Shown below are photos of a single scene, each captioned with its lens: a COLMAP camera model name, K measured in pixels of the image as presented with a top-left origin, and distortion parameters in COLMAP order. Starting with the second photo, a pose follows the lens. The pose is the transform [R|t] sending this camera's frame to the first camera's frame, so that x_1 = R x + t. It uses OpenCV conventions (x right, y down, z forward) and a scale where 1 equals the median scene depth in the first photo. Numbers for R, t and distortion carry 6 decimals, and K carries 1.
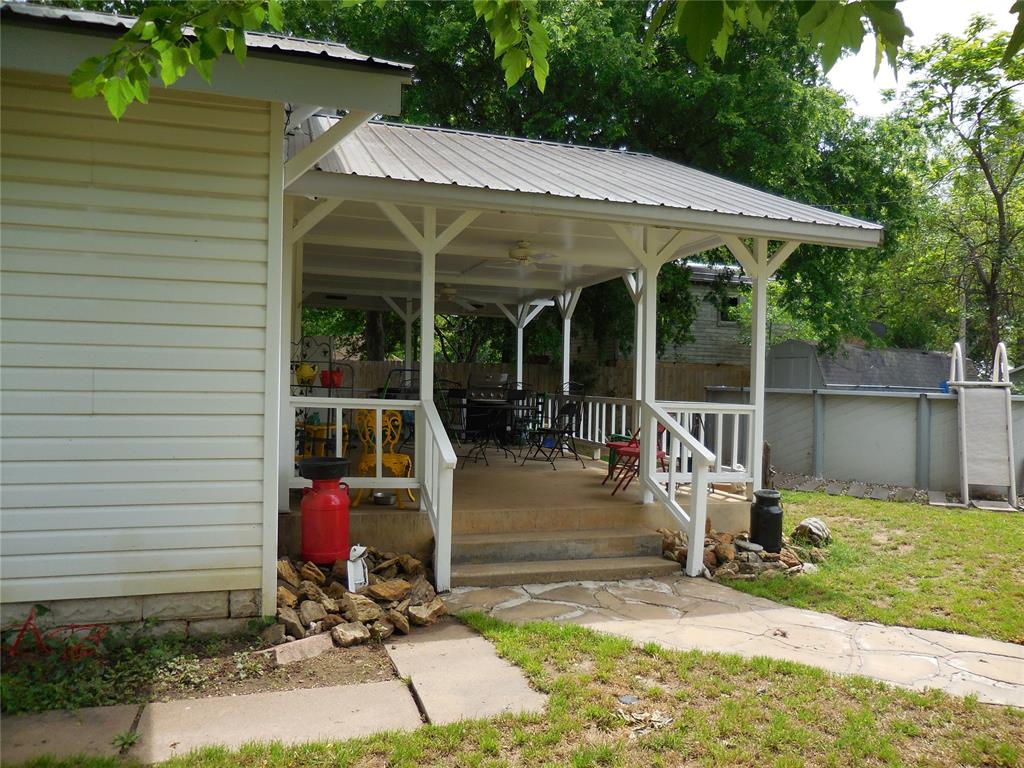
lens RADIAL K [[757.7, 0, 512.0], [0, 757.7, 384.0], [0, 0, 1]] dist [-0.030810, 0.003548]
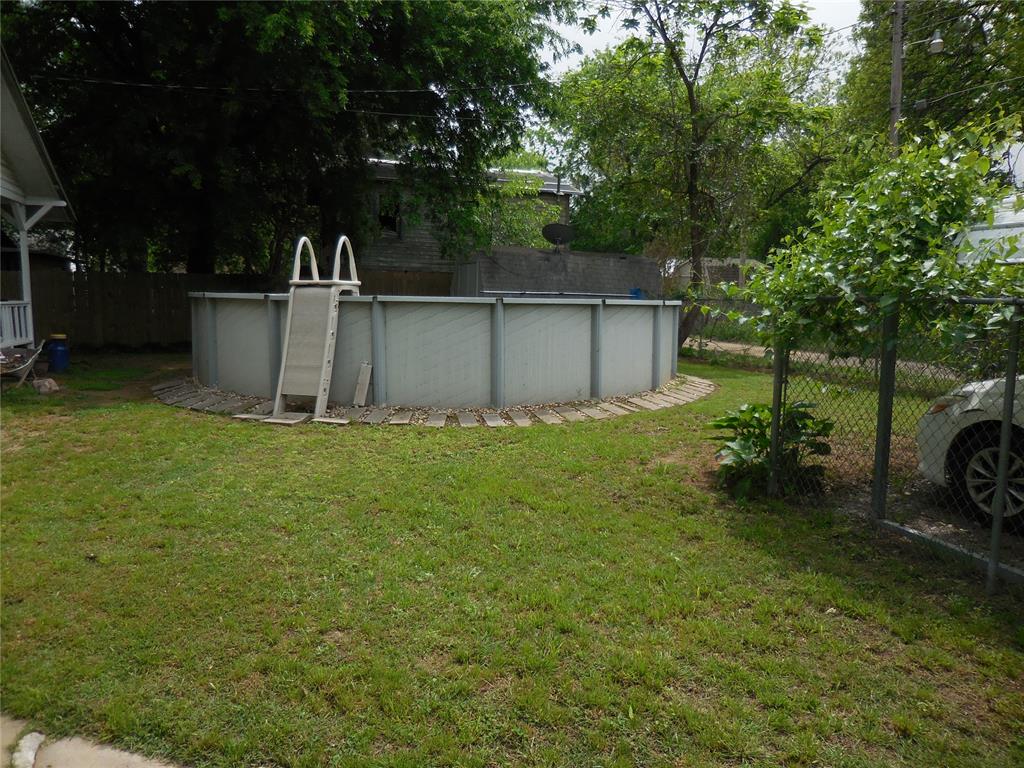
lens RADIAL K [[757.7, 0, 512.0], [0, 757.7, 384.0], [0, 0, 1]] dist [-0.030810, 0.003548]
pose [[0.999927, -0.009093, 0.007995, 0.749043], [0.008159, 0.993901, 0.109970, 0.019809], [-0.008947, -0.109897, 0.993903, 0.082932]]
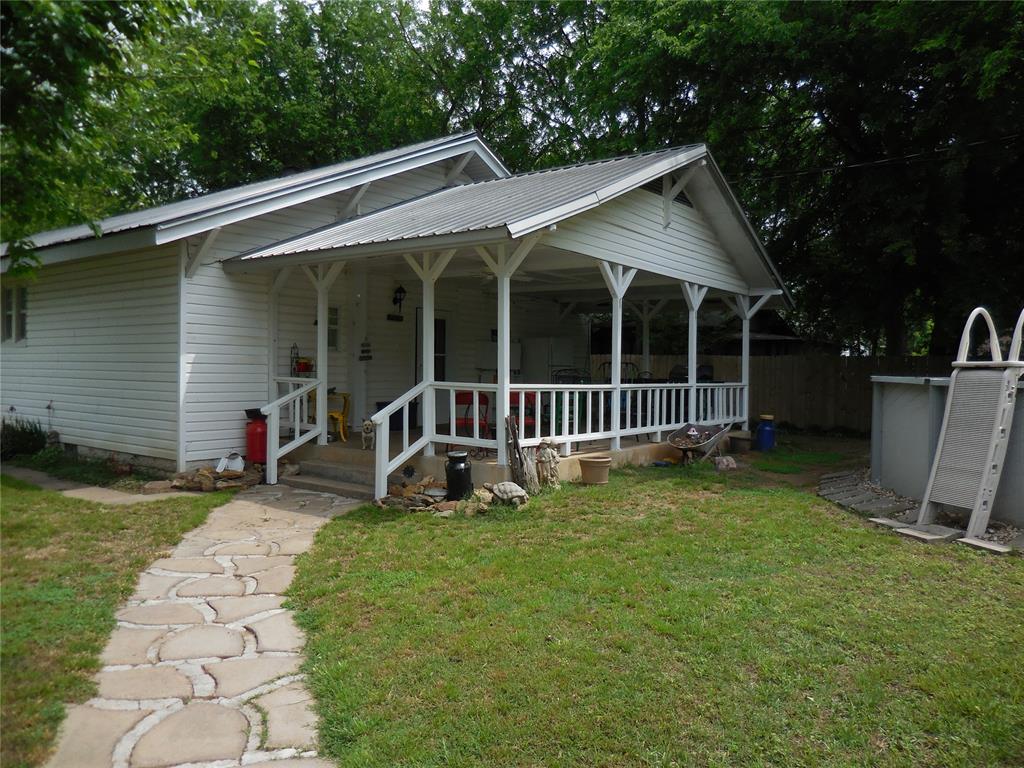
lens RADIAL K [[757.7, 0, 512.0], [0, 757.7, 384.0], [0, 0, 1]] dist [-0.030810, 0.003548]
pose [[0.565414, 0.002626, -0.824803, 0.836699], [-0.007618, 0.999969, -0.002038, 0.020074], [0.824772, 0.007435, 0.565417, 0.213532]]
